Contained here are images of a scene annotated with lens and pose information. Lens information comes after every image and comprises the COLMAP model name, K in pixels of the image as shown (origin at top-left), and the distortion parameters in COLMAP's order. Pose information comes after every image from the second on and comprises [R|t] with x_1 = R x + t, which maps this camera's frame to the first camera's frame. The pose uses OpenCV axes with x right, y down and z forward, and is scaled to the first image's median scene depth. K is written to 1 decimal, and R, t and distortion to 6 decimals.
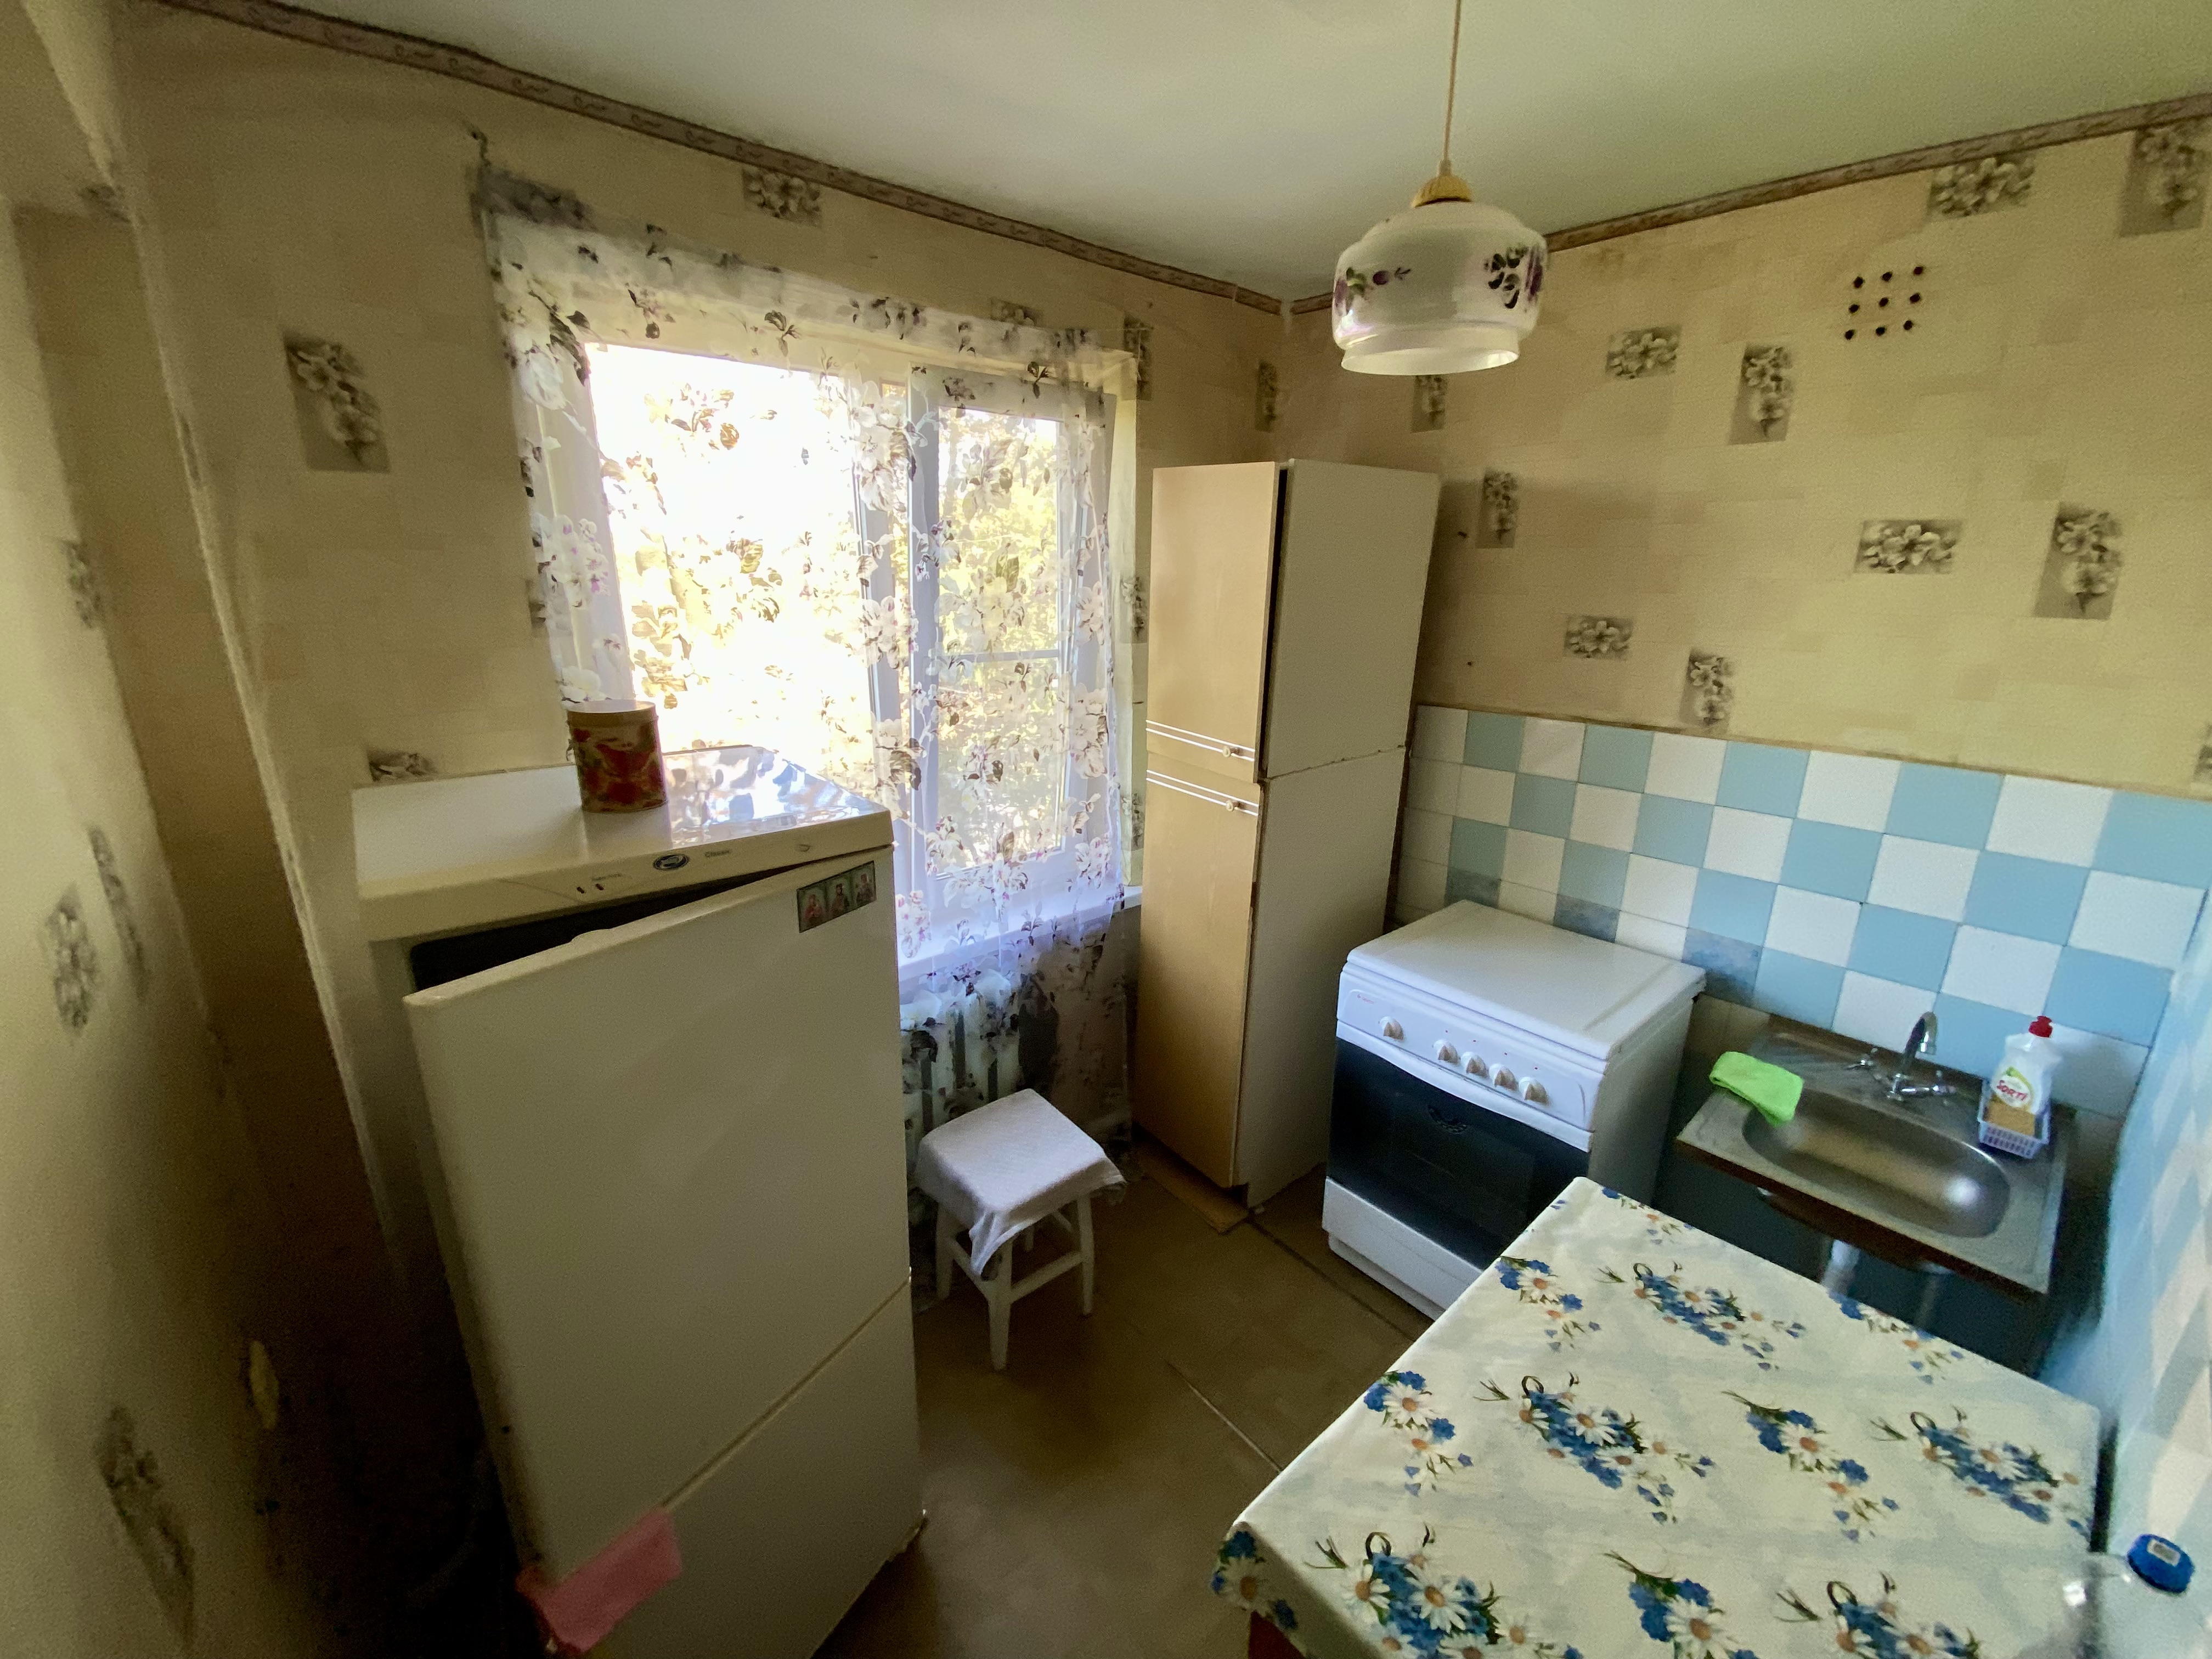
lens RADIAL K [[892.0, 0, 1106.0], [0, 892.0, 829.5], [0, 0, 1]] dist [0.024611, -0.022695]
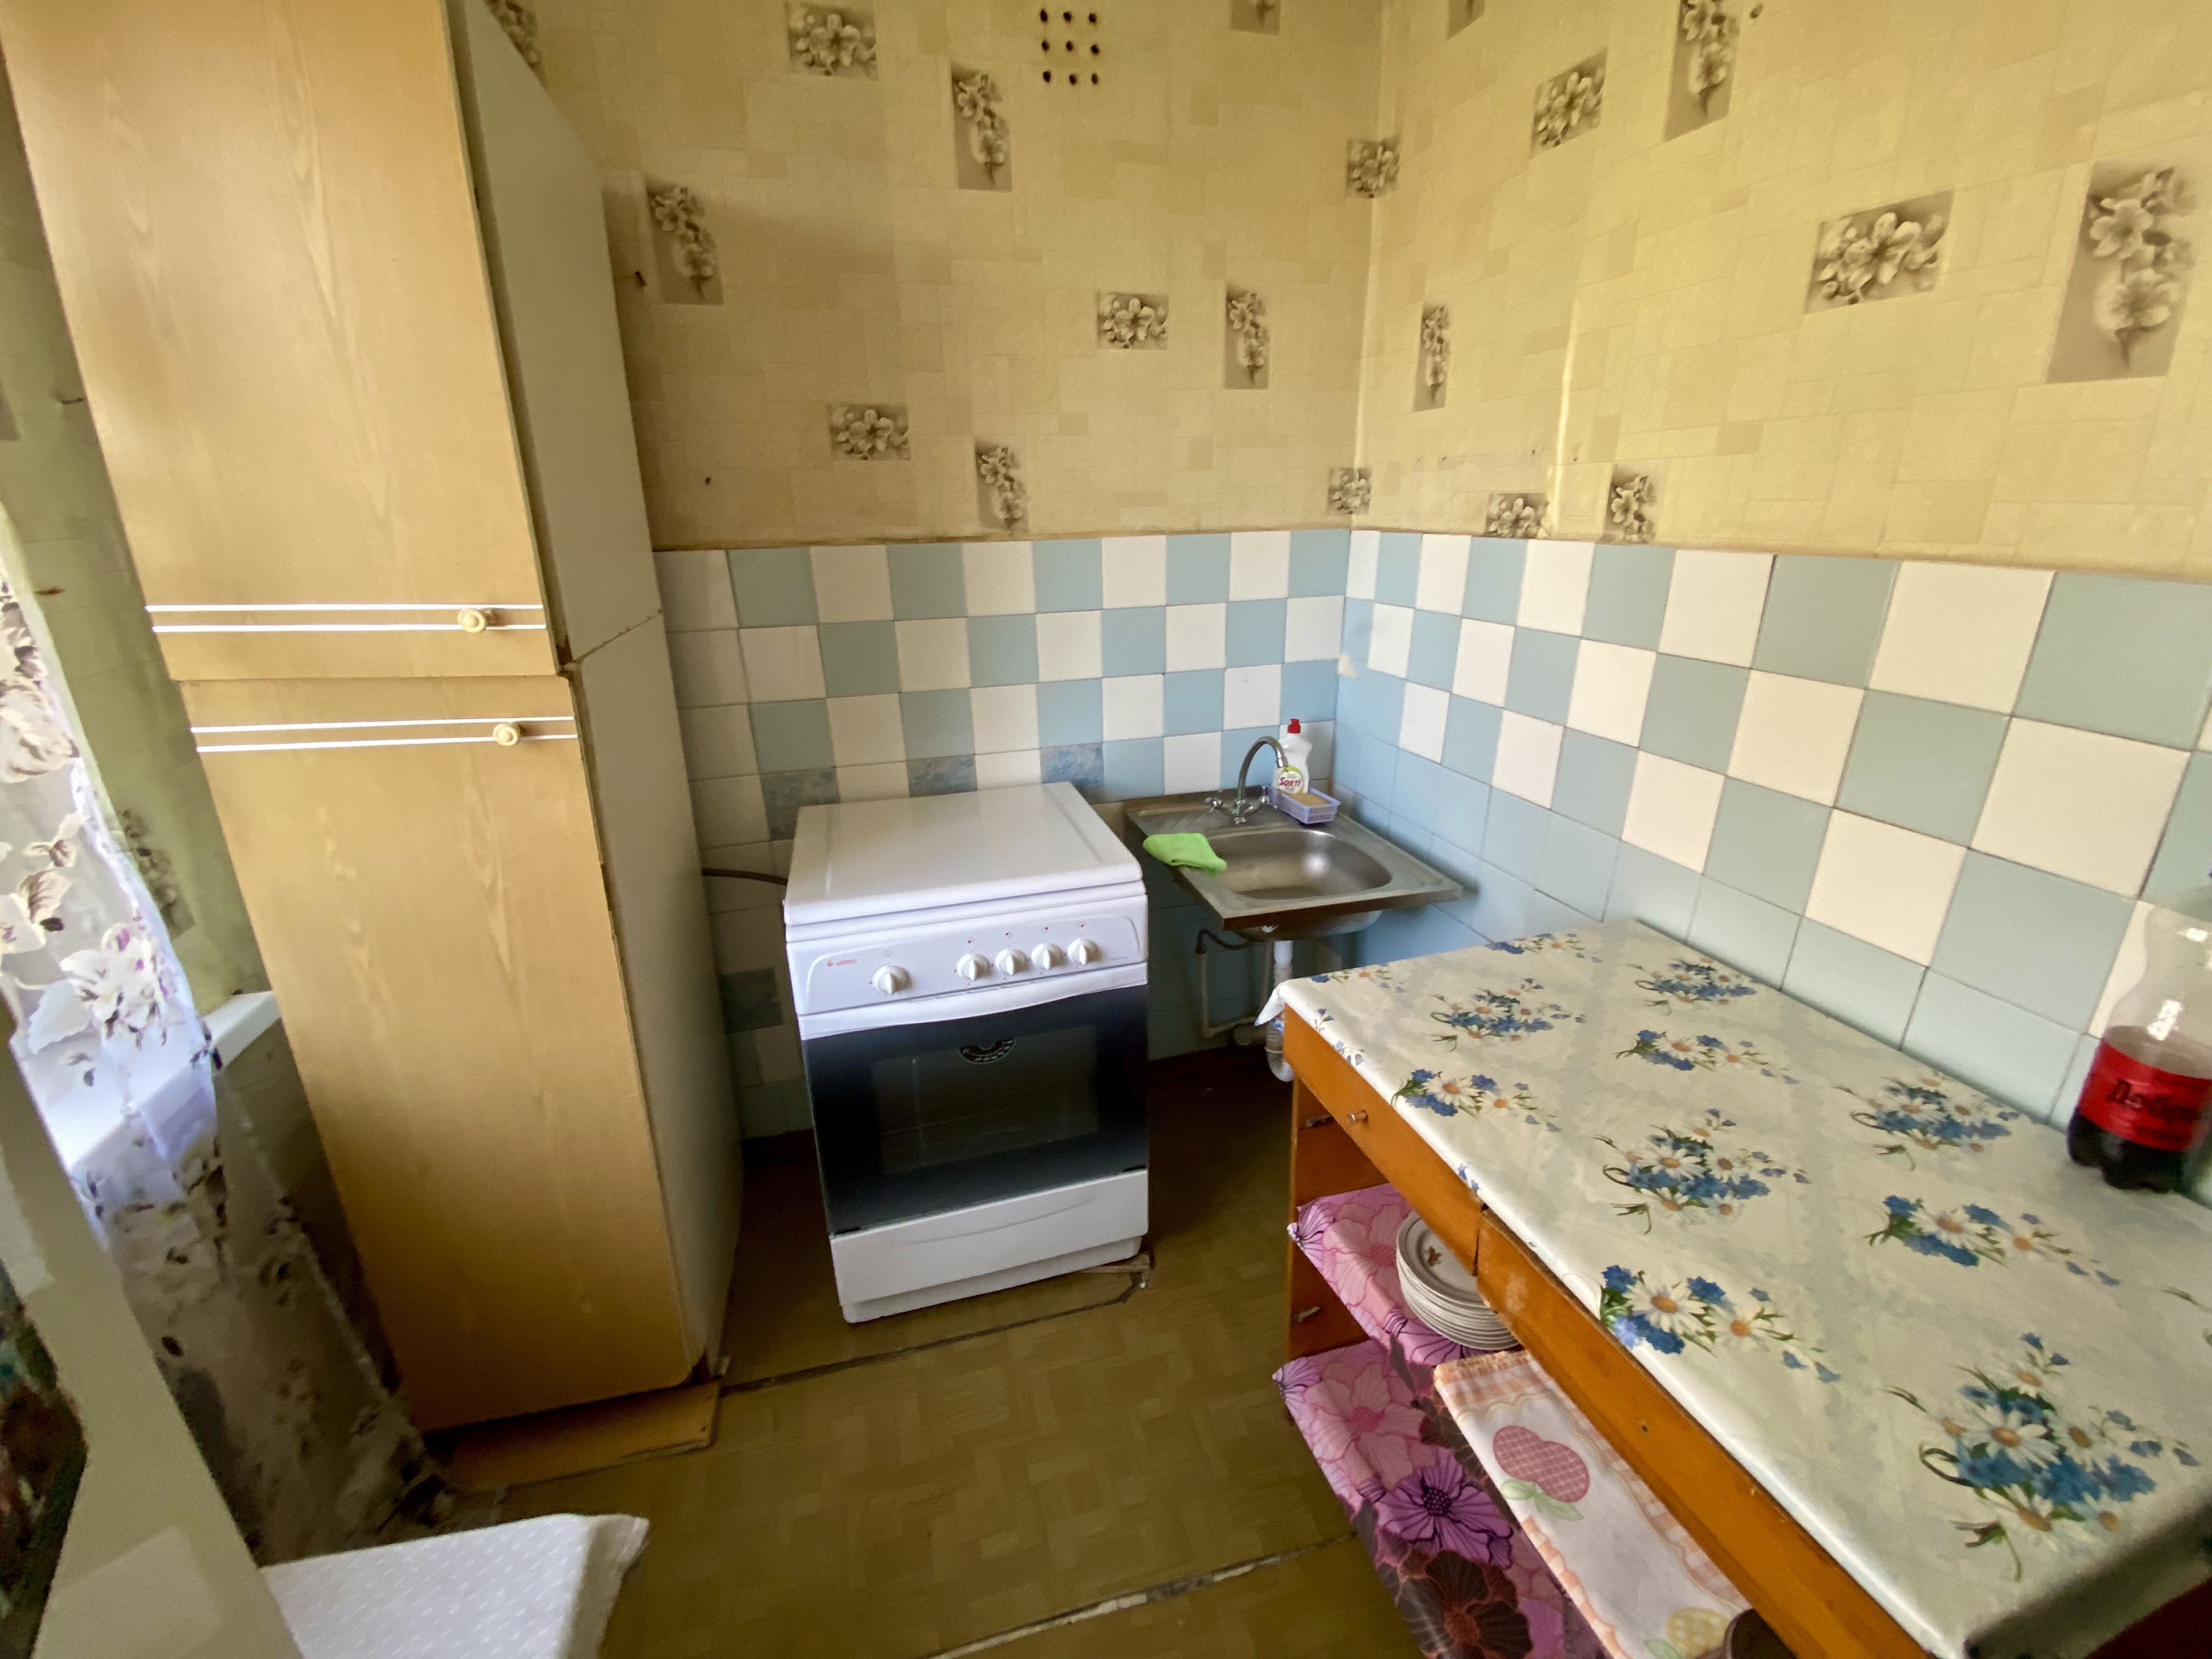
lens RADIAL K [[892.0, 0, 1106.0], [0, 892.0, 829.5], [0, 0, 1]] dist [0.024611, -0.022695]
pose [[0.423419, -0.315948, 0.849054, -0.177689], [0.276243, 0.937609, 0.211140, 0.010114], [-0.862790, 0.145145, 0.484280, 0.528593]]
